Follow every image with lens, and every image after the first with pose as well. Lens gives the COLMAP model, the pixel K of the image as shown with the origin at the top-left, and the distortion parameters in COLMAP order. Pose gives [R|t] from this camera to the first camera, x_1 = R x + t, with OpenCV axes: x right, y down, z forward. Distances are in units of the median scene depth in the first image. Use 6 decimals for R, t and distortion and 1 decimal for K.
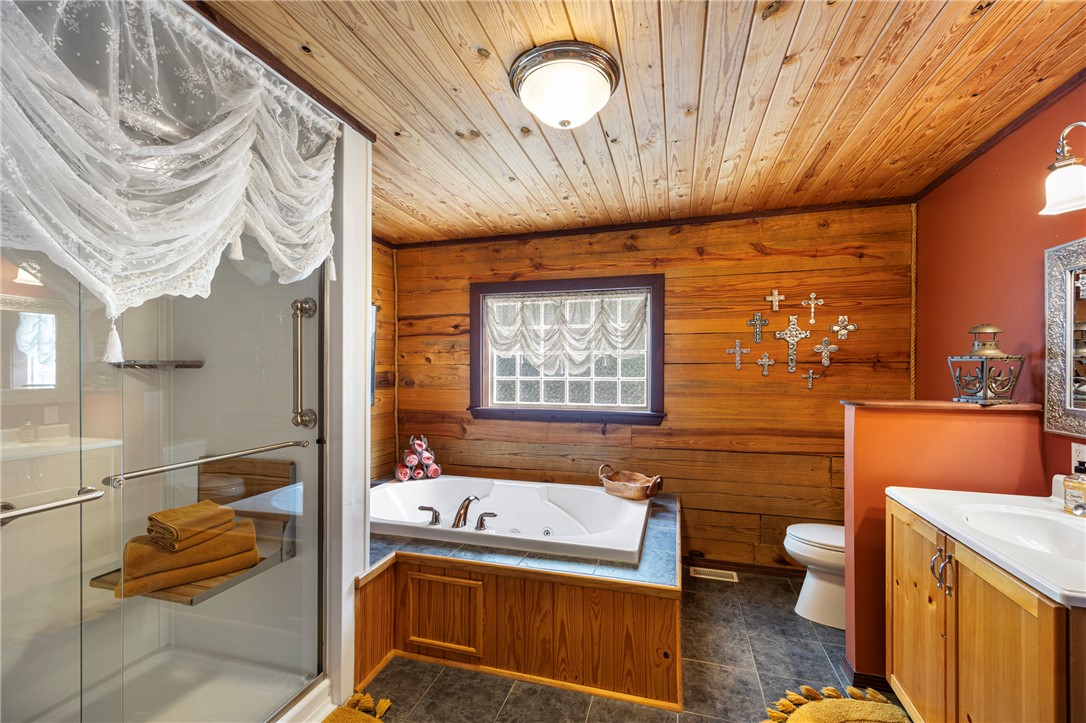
lens RADIAL K [[440.7, 0, 547.6], [0, 440.7, 367.5], [0, 0, 1]] dist [-0.001689, -0.000544]
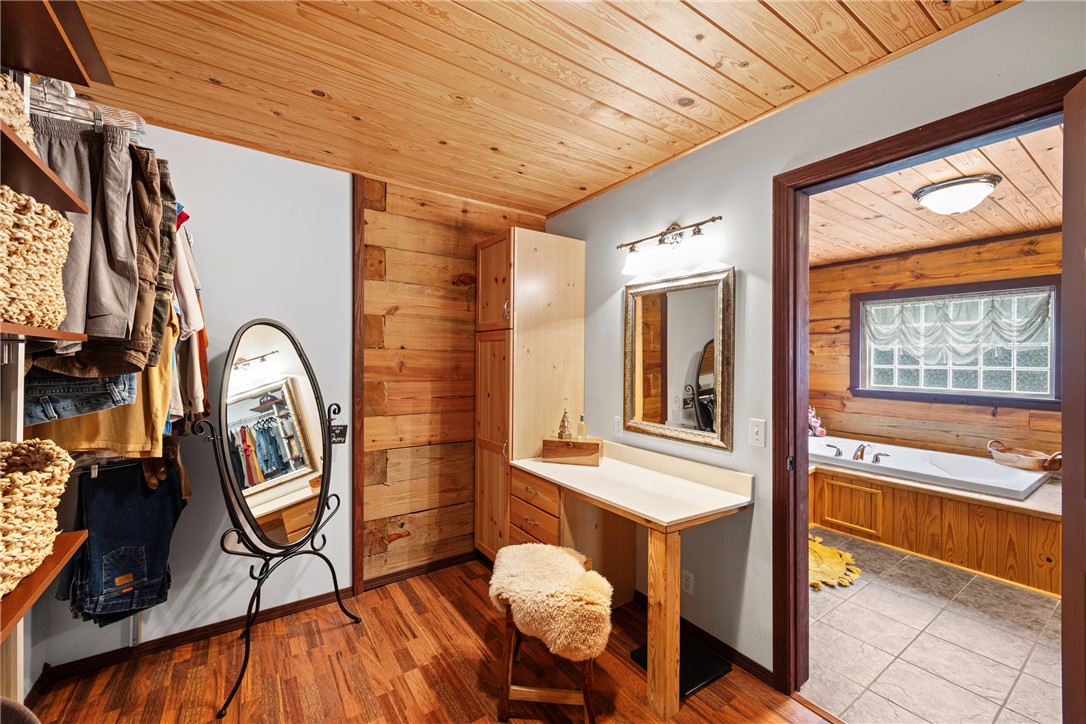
lens RADIAL K [[440.7, 0, 535.7], [0, 440.7, 358.6], [0, 0, 1]] dist [-0.001689, -0.000544]
pose [[0.766496, 0.004091, -0.642236, -0.053027], [-0.002591, 0.999991, 0.003277, 0.000352], [0.642244, -0.000848, 0.766500, -0.644334]]
